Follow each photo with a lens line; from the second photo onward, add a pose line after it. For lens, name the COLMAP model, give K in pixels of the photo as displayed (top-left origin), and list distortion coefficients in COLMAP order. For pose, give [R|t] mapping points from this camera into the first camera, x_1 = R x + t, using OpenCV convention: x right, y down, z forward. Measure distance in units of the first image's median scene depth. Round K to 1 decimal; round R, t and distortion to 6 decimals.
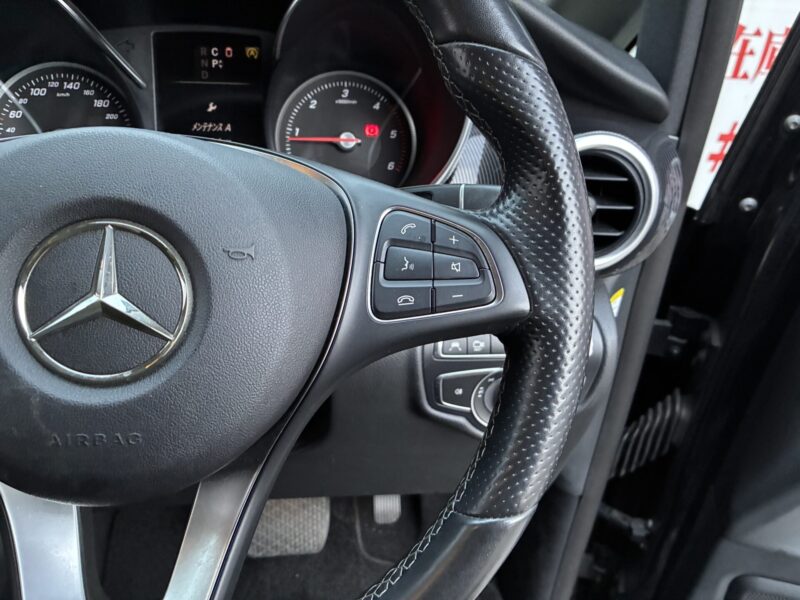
lens RADIAL K [[601.1, 0, 400.0], [0, 601.1, 300.0], [0, 0, 1]] dist [0.071761, -0.091623]
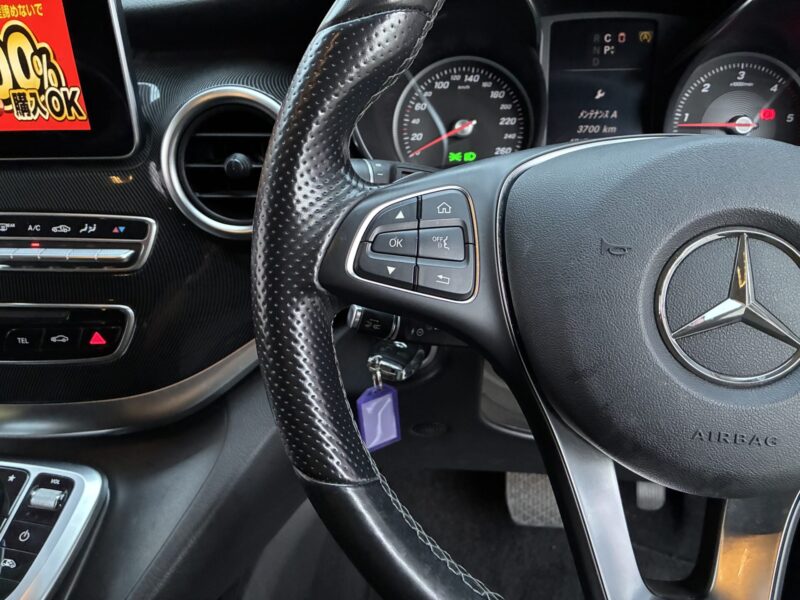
lens RADIAL K [[601.1, 0, 400.0], [0, 601.1, 300.0], [0, 0, 1]] dist [0.071761, -0.091623]
pose [[0.973490, 0.056133, -0.221736, -0.390196], [-0.044262, 0.997326, 0.058150, -0.021518], [0.224407, -0.046794, 0.973371, -0.071368]]
